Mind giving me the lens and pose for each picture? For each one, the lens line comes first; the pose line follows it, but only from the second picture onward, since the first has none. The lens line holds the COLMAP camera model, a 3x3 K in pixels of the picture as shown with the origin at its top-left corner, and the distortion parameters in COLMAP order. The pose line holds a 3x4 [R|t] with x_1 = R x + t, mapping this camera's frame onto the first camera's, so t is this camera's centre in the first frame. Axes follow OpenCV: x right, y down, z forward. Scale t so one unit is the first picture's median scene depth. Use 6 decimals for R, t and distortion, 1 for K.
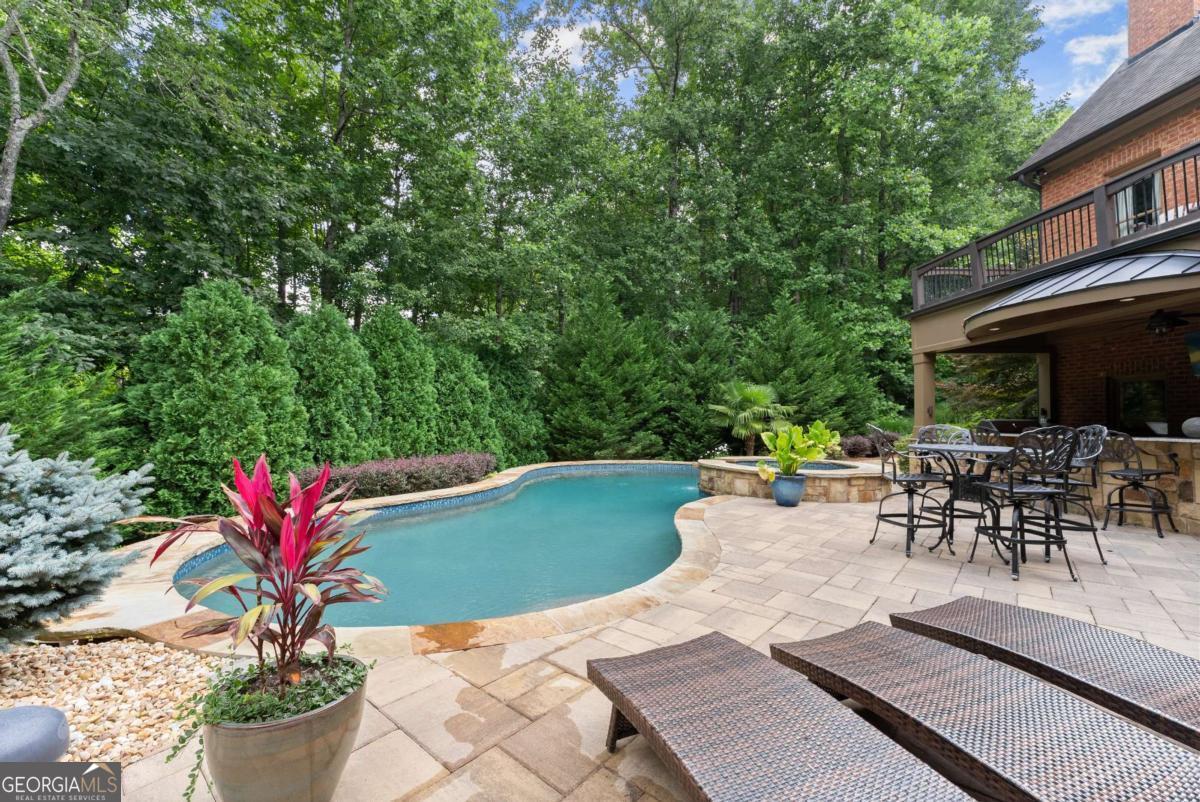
lens RADIAL K [[483.6, 0, 601.6], [0, 483.6, 408.9], [0, 0, 1]] dist [0.001217, 0.000103]
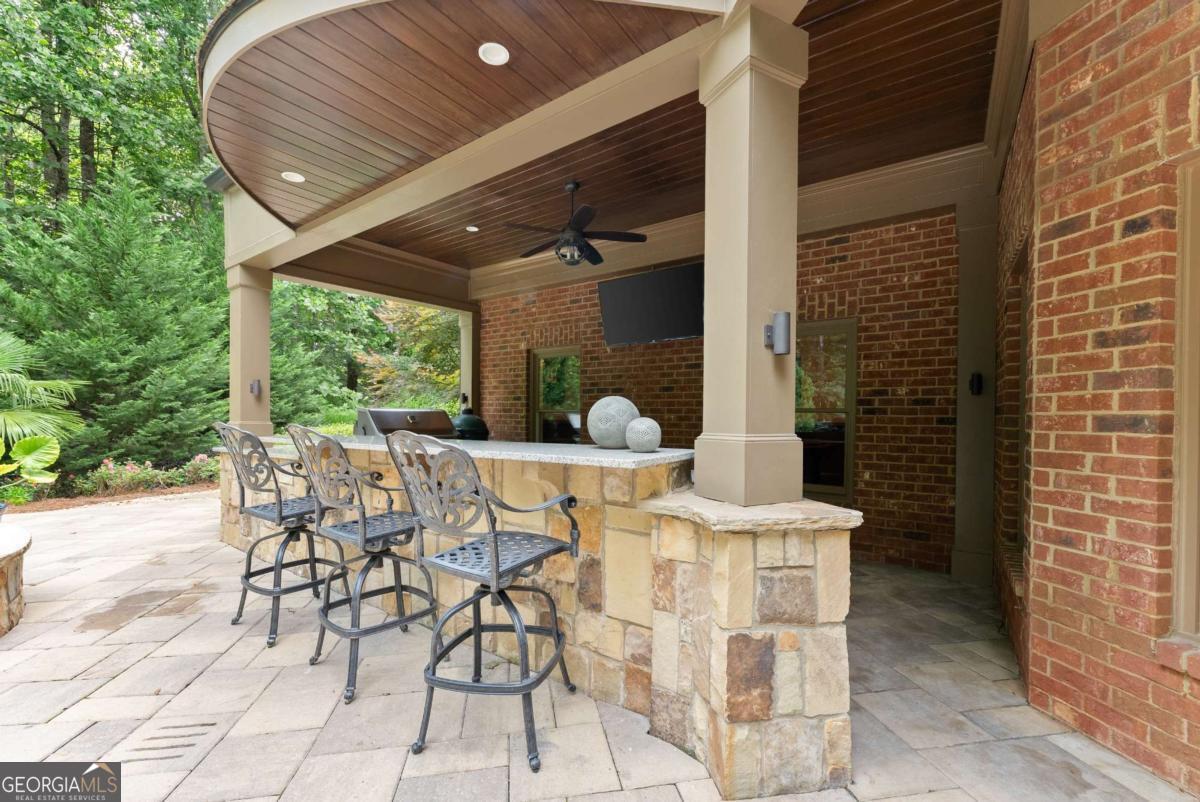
lens RADIAL K [[483.6, 0, 601.6], [0, 483.6, 408.9], [0, 0, 1]] dist [0.001217, 0.000103]
pose [[0.633697, 0.011893, 0.773490, 0.386557], [-0.021783, 0.999760, 0.002474, 0.011010], [-0.773275, -0.018416, 0.633803, 0.318420]]
